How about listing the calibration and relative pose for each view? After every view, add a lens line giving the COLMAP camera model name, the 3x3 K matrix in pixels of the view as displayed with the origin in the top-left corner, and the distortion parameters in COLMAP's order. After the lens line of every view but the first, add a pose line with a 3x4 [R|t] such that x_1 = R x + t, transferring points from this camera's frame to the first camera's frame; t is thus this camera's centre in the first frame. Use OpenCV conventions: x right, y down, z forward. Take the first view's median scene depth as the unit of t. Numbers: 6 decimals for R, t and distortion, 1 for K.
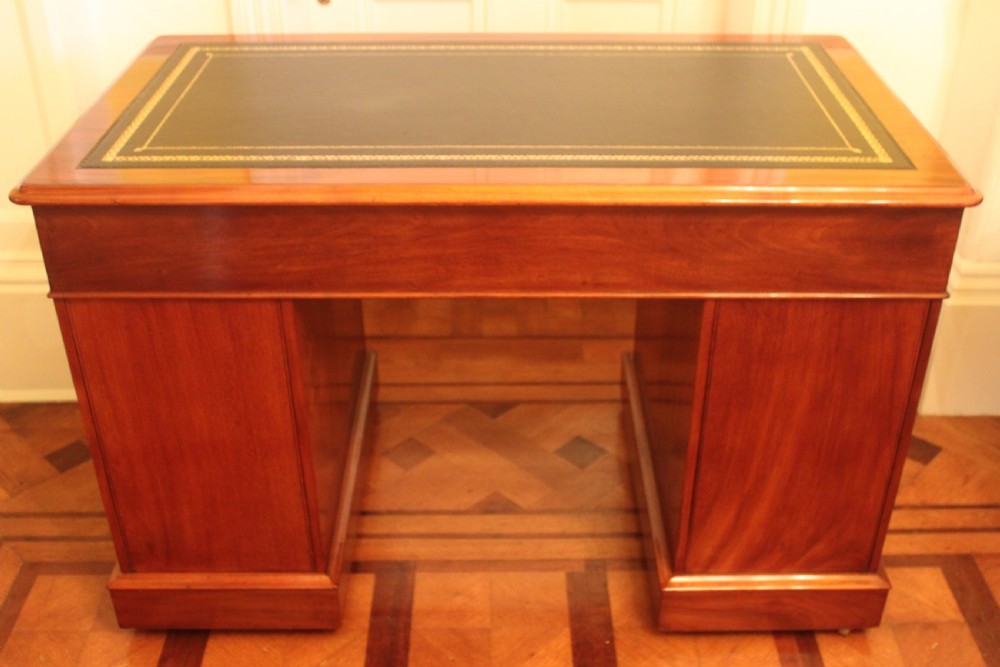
lens RADIAL K [[1129.4, 0, 500.0], [0, 1129.4, 333.5], [0, 0, 1]] dist [-0.115078, 0.143610]
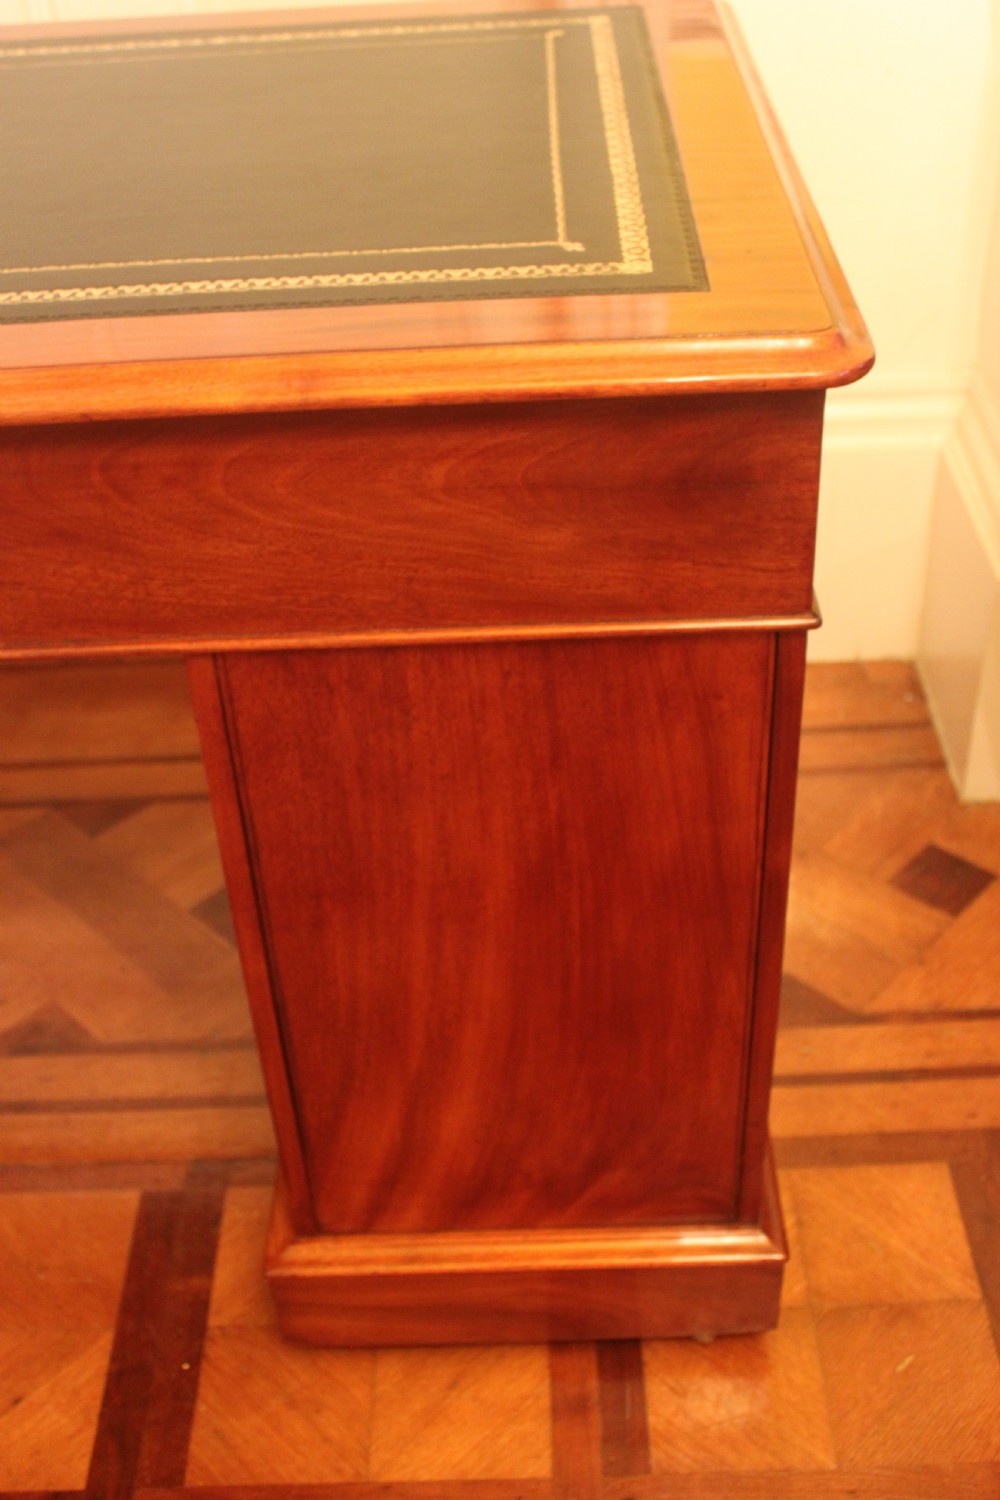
lens RADIAL K [[1694.1, 0, 493.7], [0, 1694.1, 736.9], [0, 0, 1]] dist [-0.115078, 0.143610]
pose [[0.998878, -0.036485, -0.030204, 0.264413], [0.039298, 0.994361, 0.098498, -0.047842], [0.026440, -0.099574, 0.994679, 0.358658]]
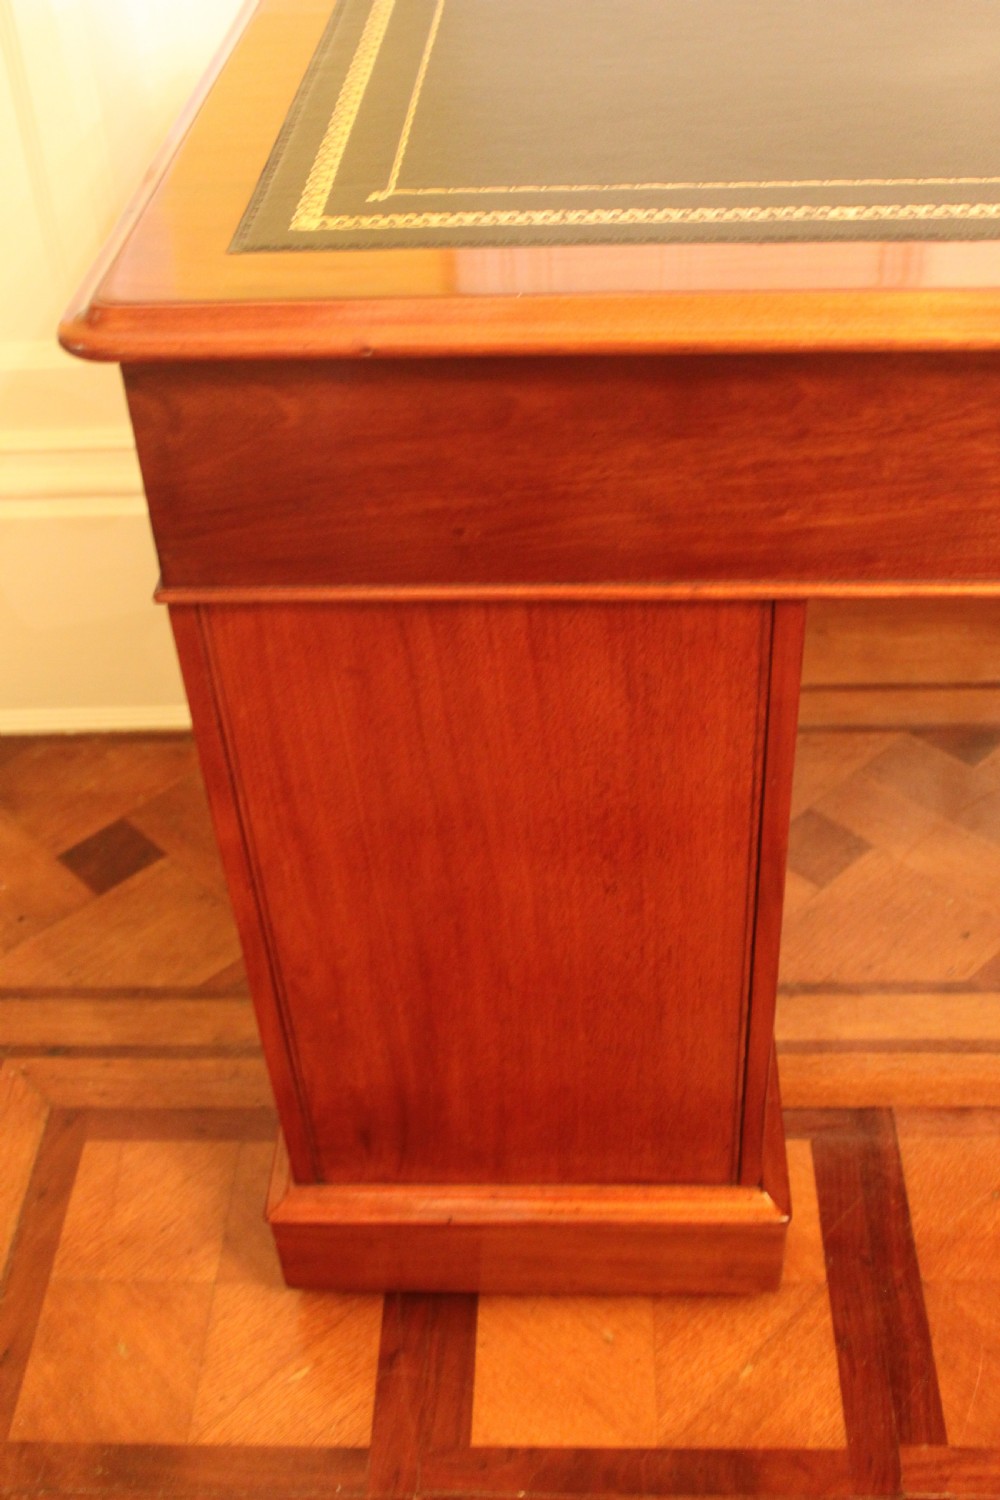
lens RADIAL K [[1694.1, 0, 493.7], [0, 1694.1, 736.9], [0, 0, 1]] dist [-0.115078, 0.143610]
pose [[0.997720, -0.005543, -0.067263, -0.217438], [0.015206, 0.989458, 0.144018, -0.058515], [0.065755, -0.144713, 0.987286, 0.372192]]
